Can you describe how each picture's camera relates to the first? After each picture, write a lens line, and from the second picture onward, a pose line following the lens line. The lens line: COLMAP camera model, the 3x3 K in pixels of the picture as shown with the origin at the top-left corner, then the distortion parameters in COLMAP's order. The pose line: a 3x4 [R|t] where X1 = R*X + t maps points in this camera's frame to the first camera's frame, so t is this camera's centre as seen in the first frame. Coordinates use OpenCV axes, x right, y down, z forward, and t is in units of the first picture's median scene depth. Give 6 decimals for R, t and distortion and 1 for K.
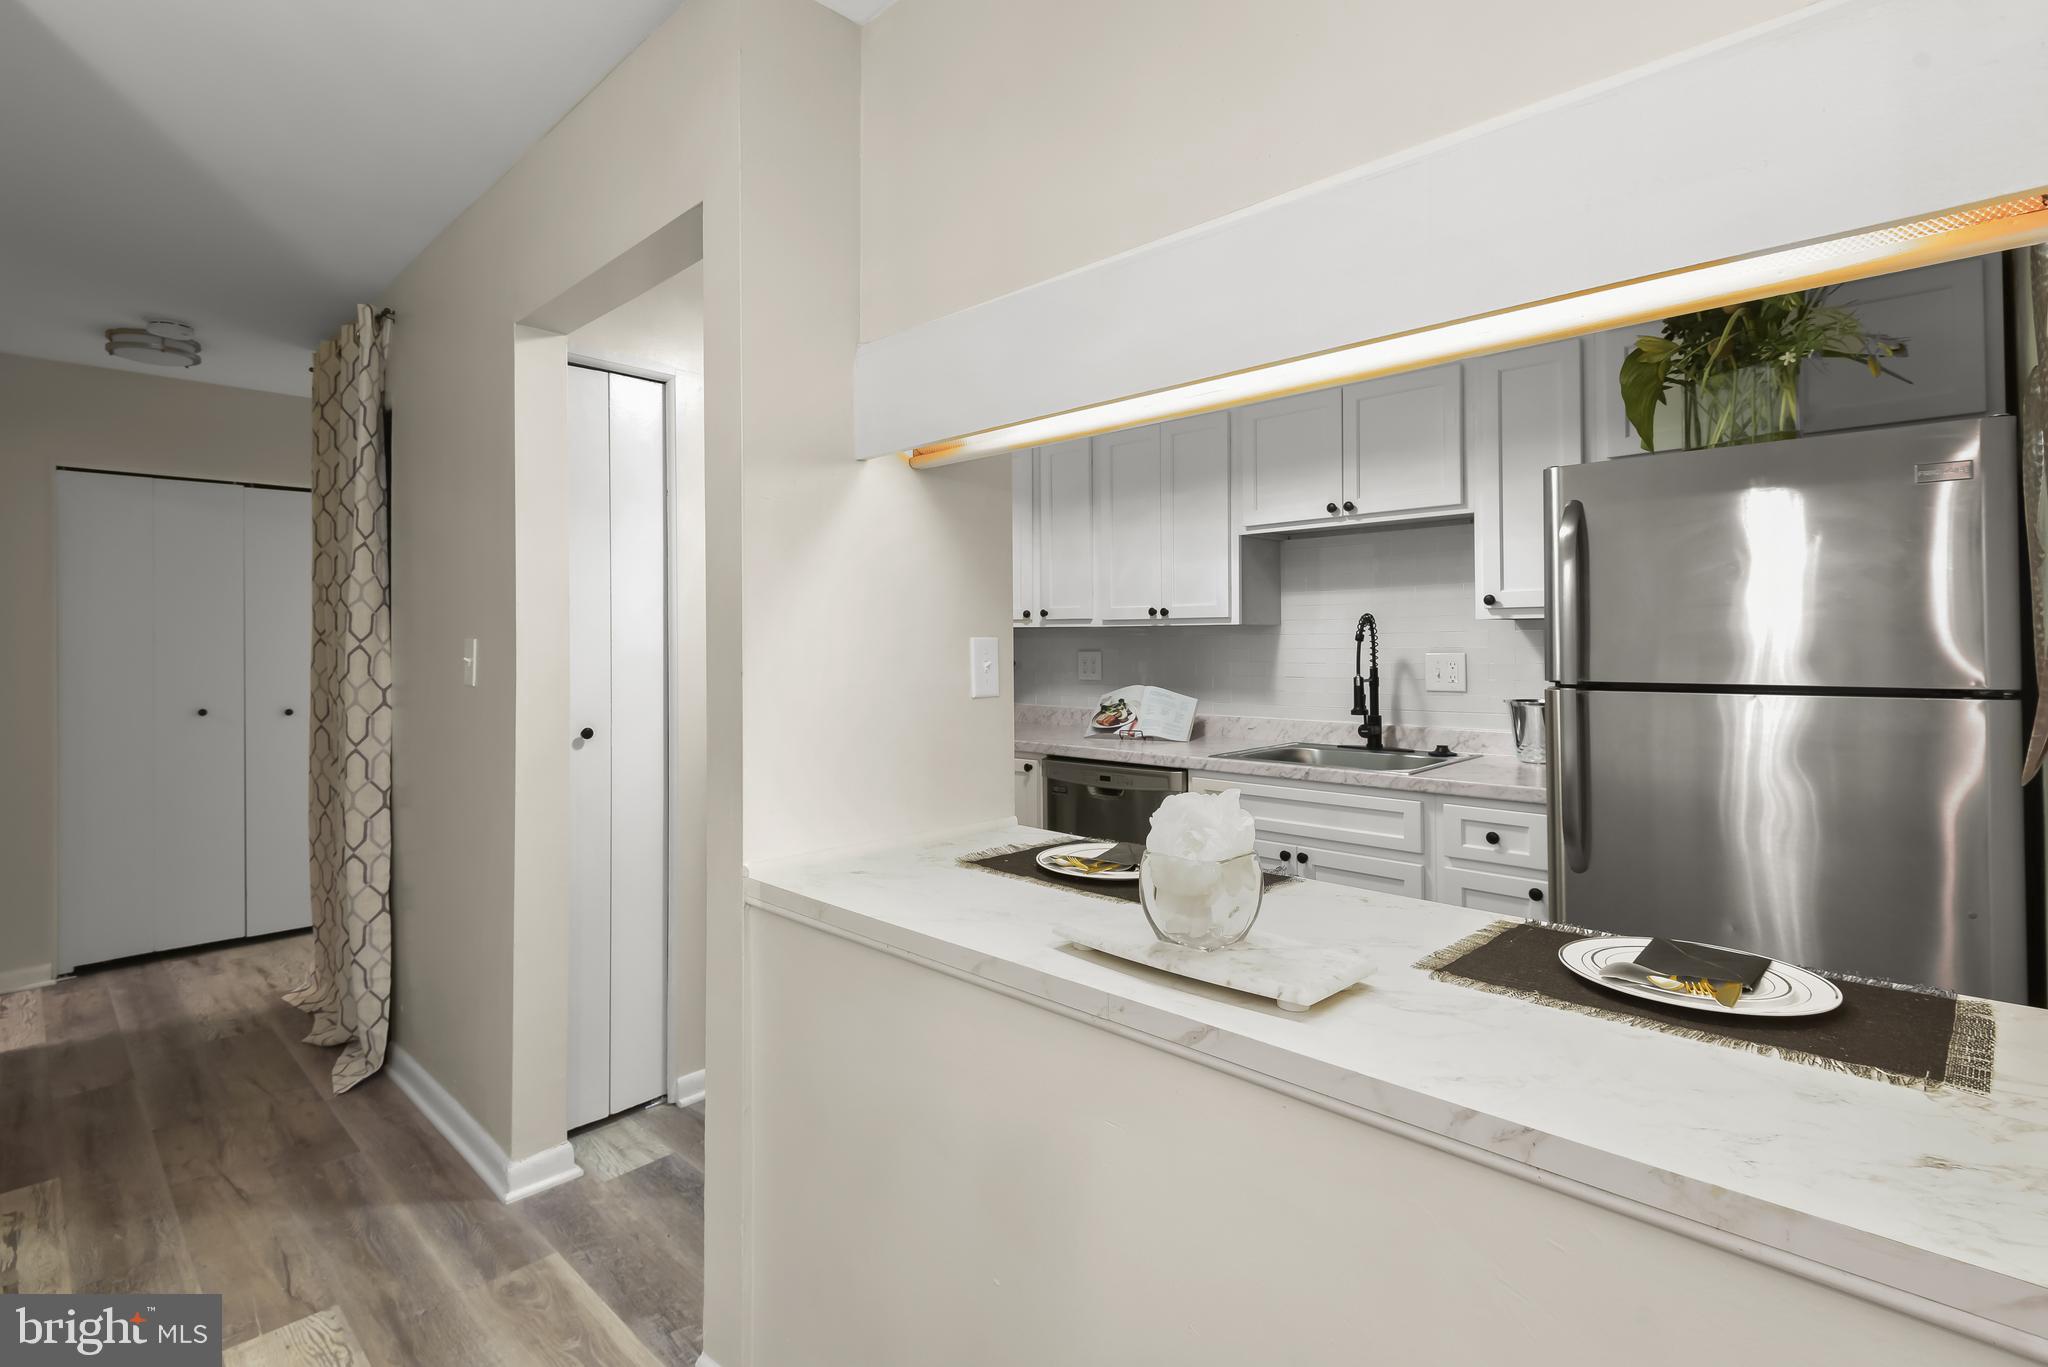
lens RADIAL K [[965.8, 0, 1015.3], [0, 965.8, 637.8], [0, 0, 1]] dist [0.013289, -0.004807]
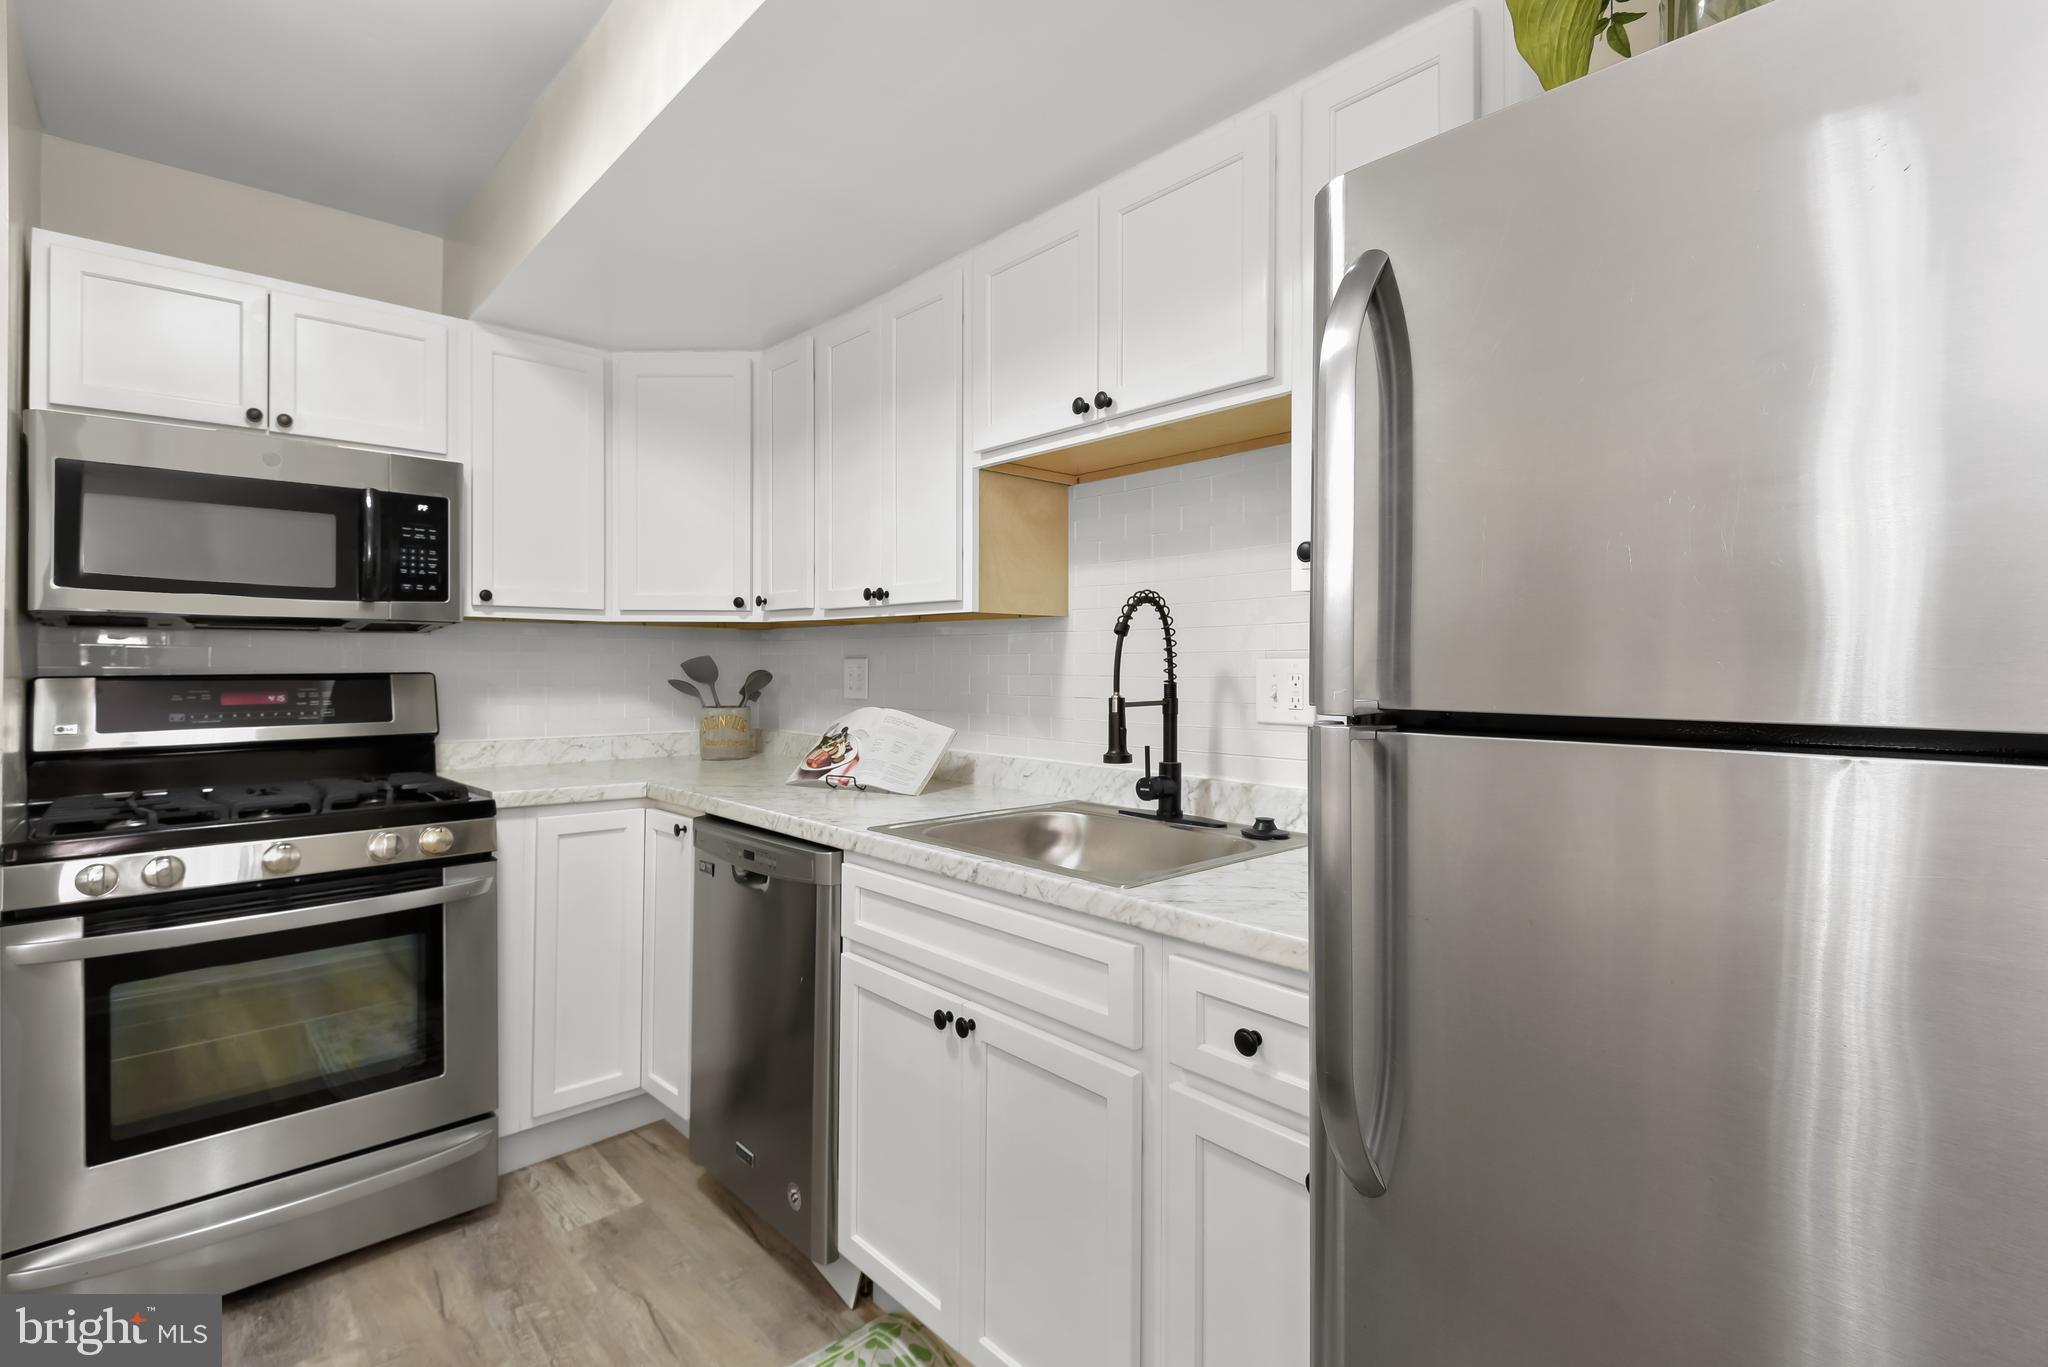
lens RADIAL K [[965.8, 0, 1013.0], [0, 965.8, 666.6], [0, 0, 1]] dist [0.013289, -0.004807]
pose [[0.999134, 0.013626, -0.039320, 0.294139], [-0.013401, 0.999892, 0.005994, 0.018484], [0.039398, -0.005461, 0.999209, 0.393984]]
